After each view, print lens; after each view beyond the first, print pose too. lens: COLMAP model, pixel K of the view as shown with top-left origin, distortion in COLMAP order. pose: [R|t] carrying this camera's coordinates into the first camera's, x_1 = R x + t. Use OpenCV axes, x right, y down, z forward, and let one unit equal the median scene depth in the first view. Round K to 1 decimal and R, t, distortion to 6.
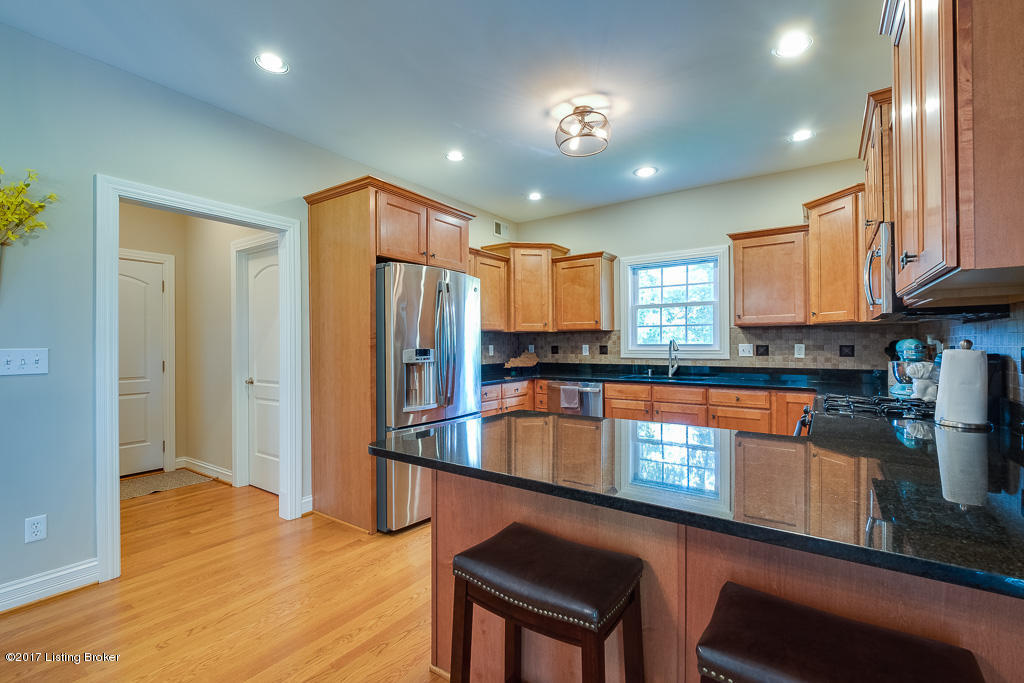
lens RADIAL K [[451.4, 0, 513.6], [0, 451.4, 340.1], [0, 0, 1]] dist [-0.001652, -0.000150]
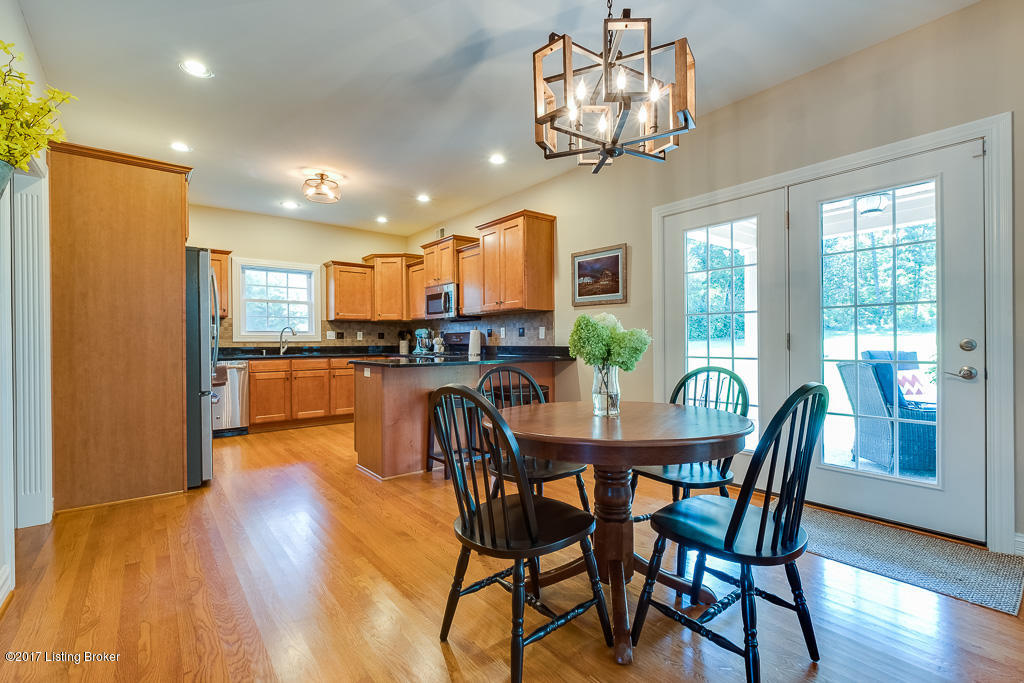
lens RADIAL K [[451.4, 0, 513.5], [0, 451.4, 342.6], [0, 0, 1]] dist [-0.001652, -0.000150]
pose [[0.298798, 0.000389, 0.954316, -0.822789], [-0.006287, 0.999979, 0.001561, 0.043052], [-0.954296, -0.006466, 0.298794, -0.065904]]
